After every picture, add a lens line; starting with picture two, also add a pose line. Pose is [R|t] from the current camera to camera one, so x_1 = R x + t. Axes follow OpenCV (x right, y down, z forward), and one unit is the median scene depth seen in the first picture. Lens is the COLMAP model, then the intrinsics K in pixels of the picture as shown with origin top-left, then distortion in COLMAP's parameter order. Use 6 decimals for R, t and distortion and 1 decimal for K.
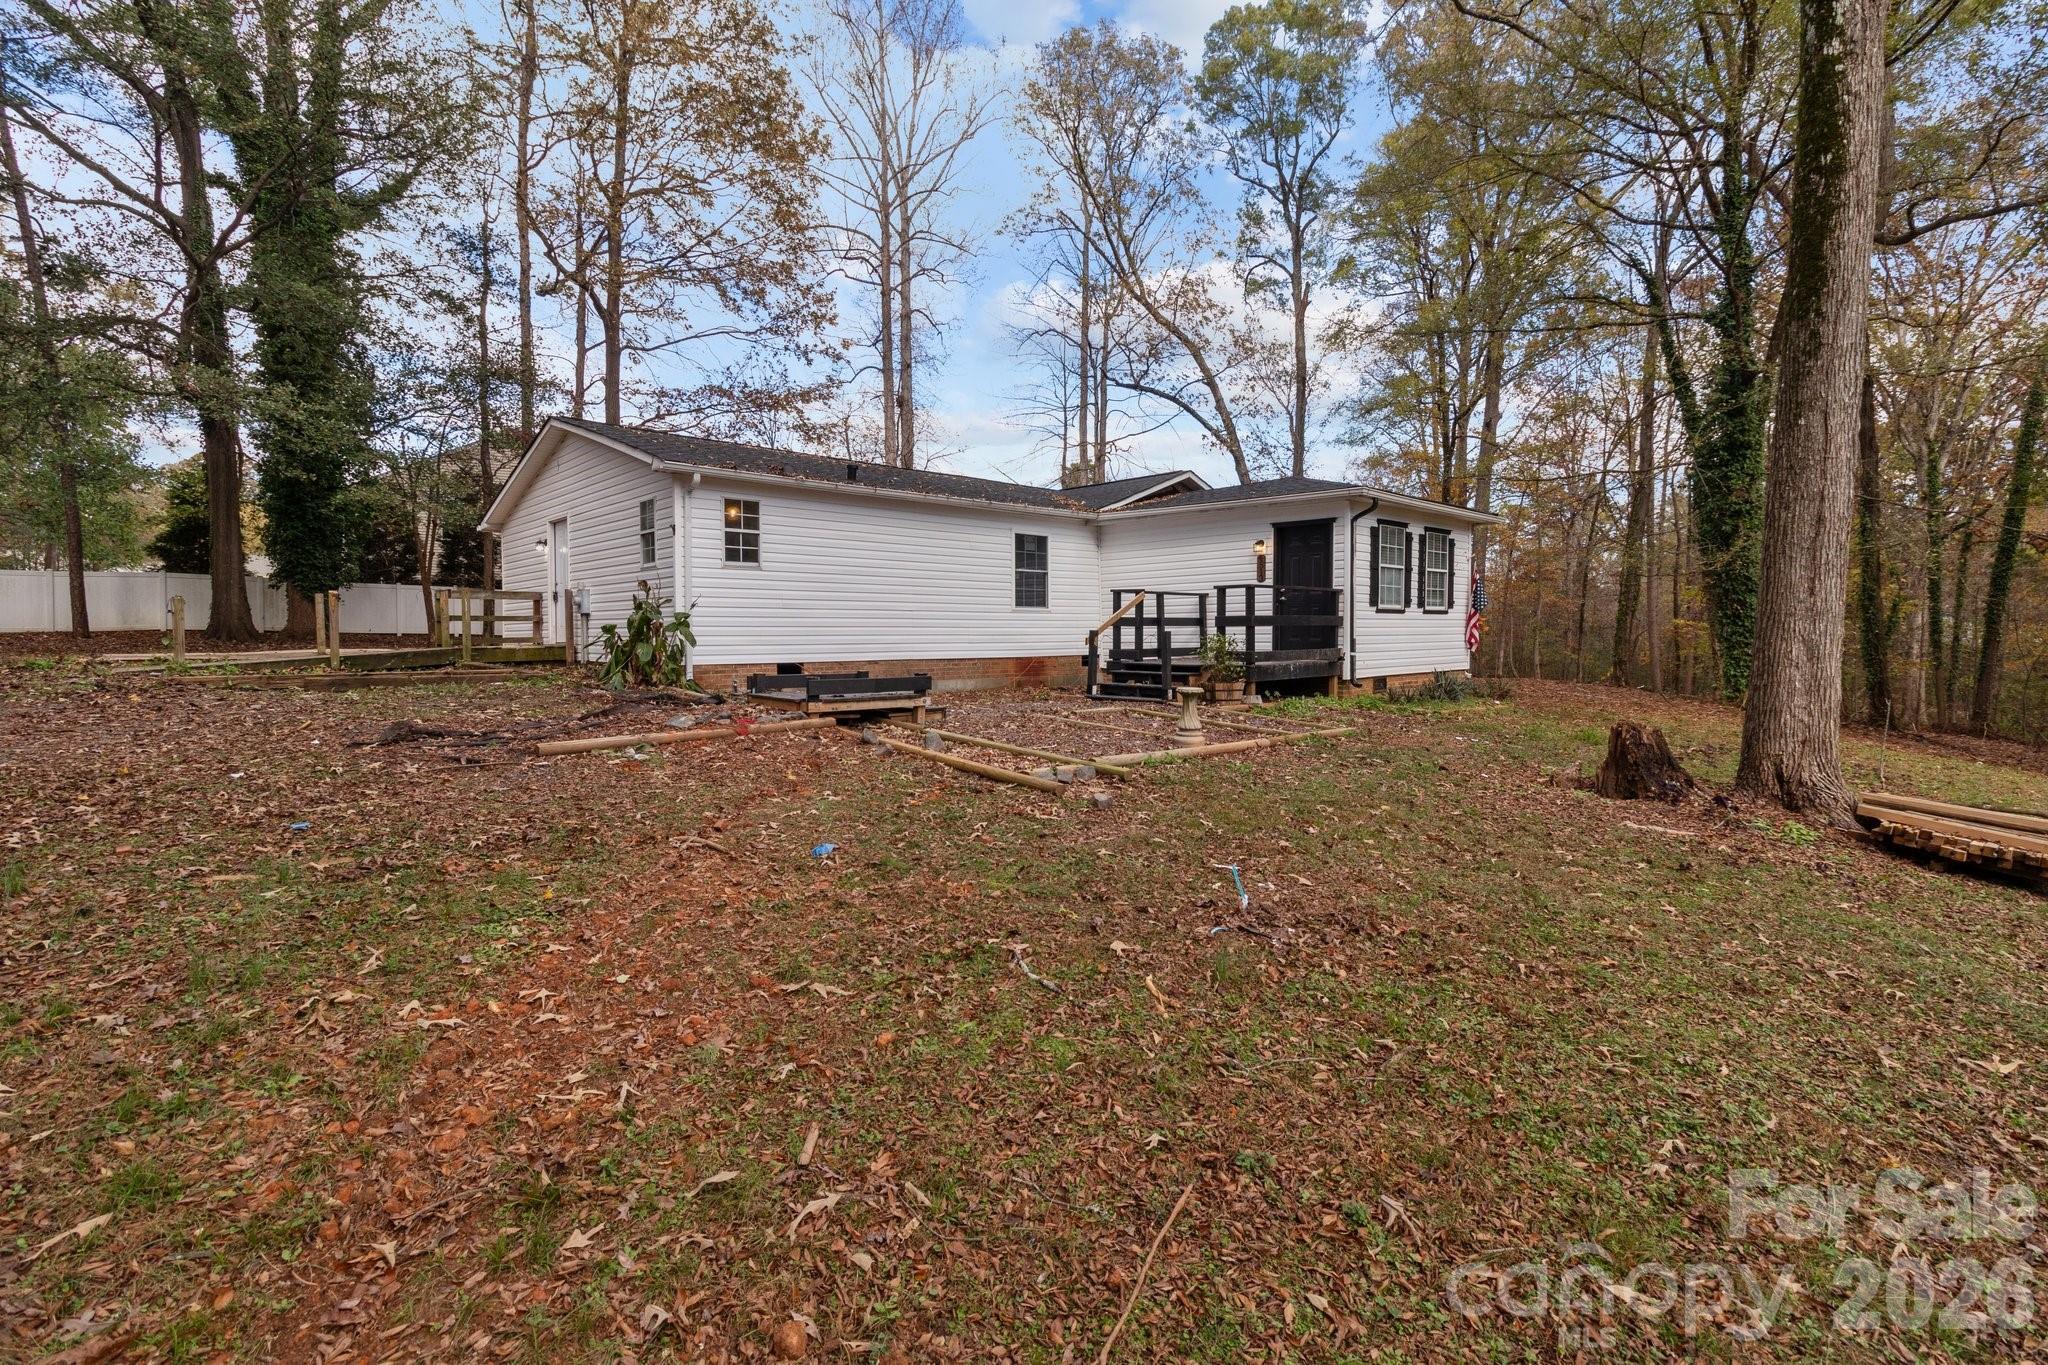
lens RADIAL K [[874.9, 0, 1071.4], [0, 874.9, 670.4], [0, 0, 1]] dist [-0.004085, 0.001469]
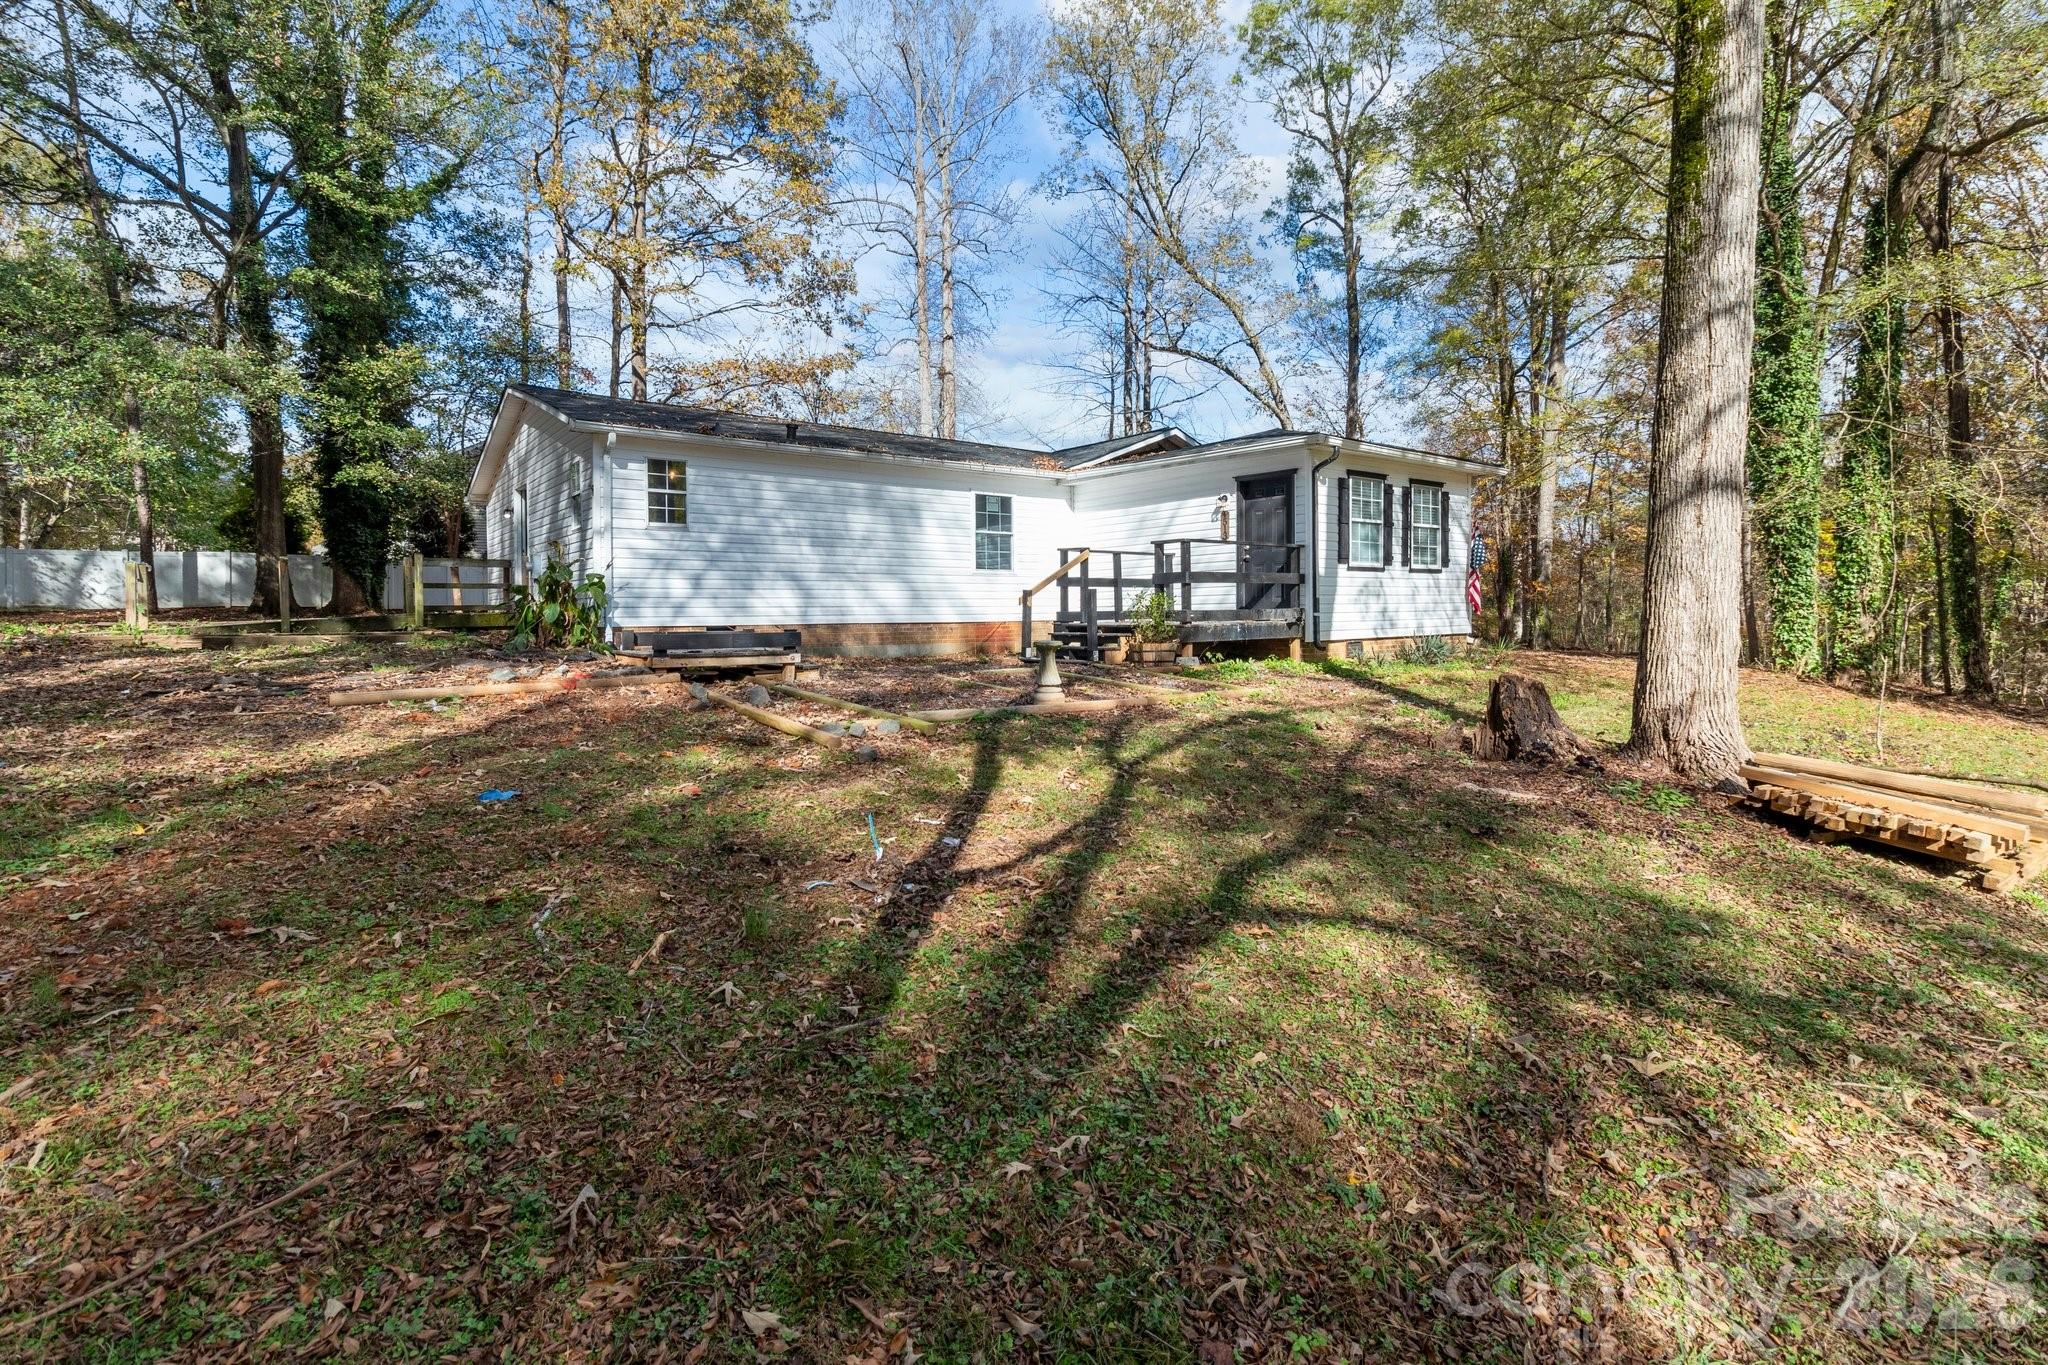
lens RADIAL K [[905.0, 0, 1080.2], [0, 905.0, 621.4], [0, 0, 1]] dist [-0.000041, -0.001498]
pose [[0.996419, -0.004587, -0.084423, 0.137677], [0.001855, 0.999473, -0.032411, 0.016658], [0.084527, 0.032139, 0.995903, 0.024264]]
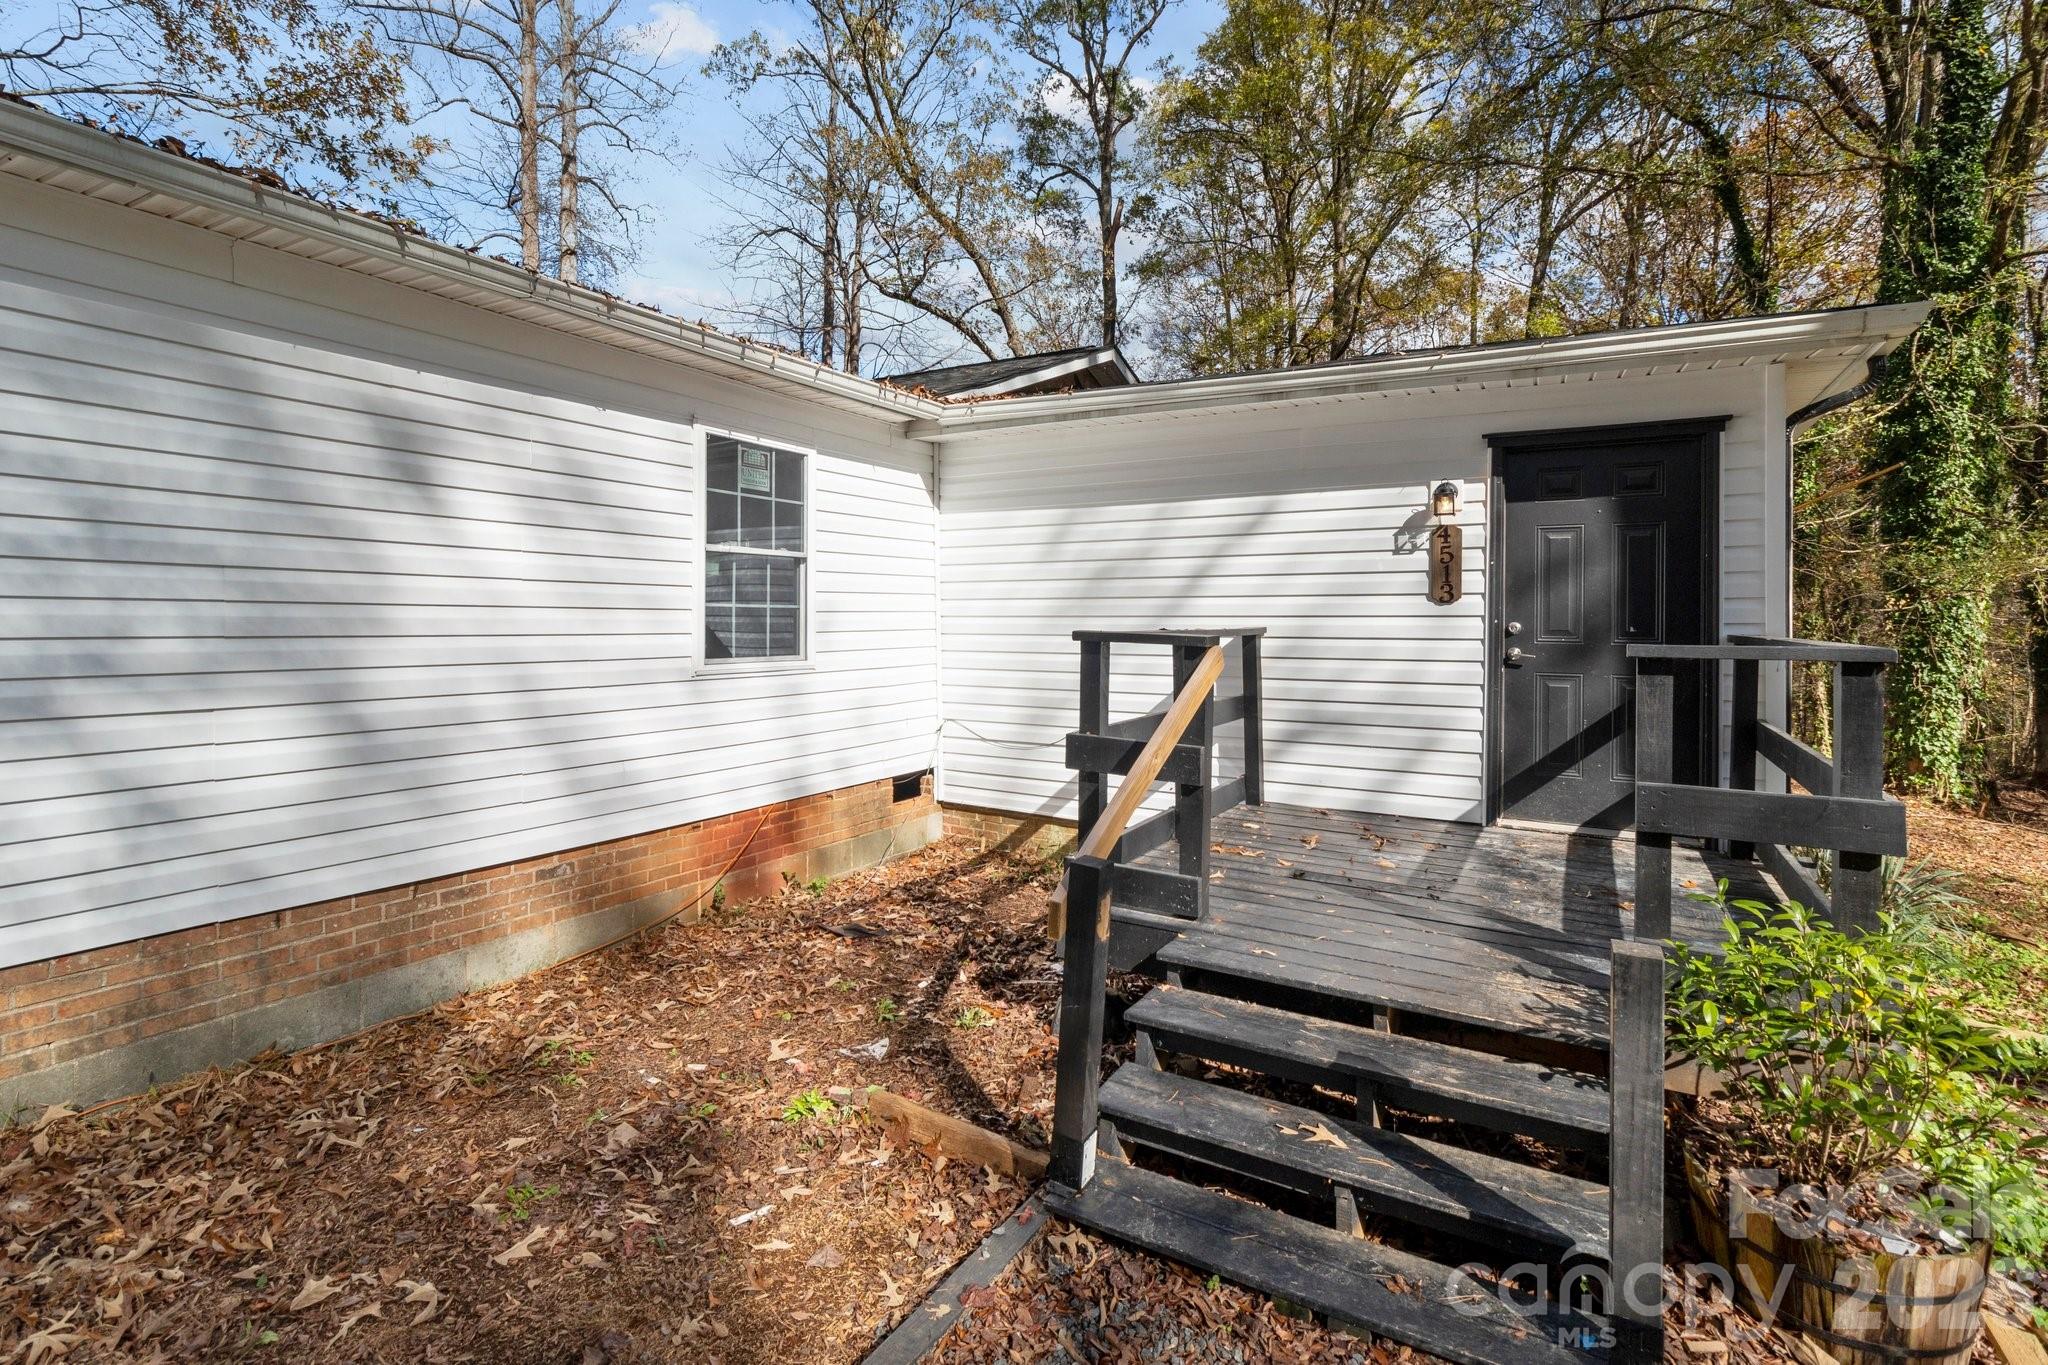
lens RADIAL K [[905.0, 0, 1052.5], [0, 905.0, 604.6], [0, 0, 1]] dist [-0.000041, -0.001498]
pose [[0.960812, 0.011877, 0.276945, -0.034466], [0.003413, 0.998499, -0.054659, -0.077444], [-0.277179, 0.053462, 0.959330, 0.665317]]
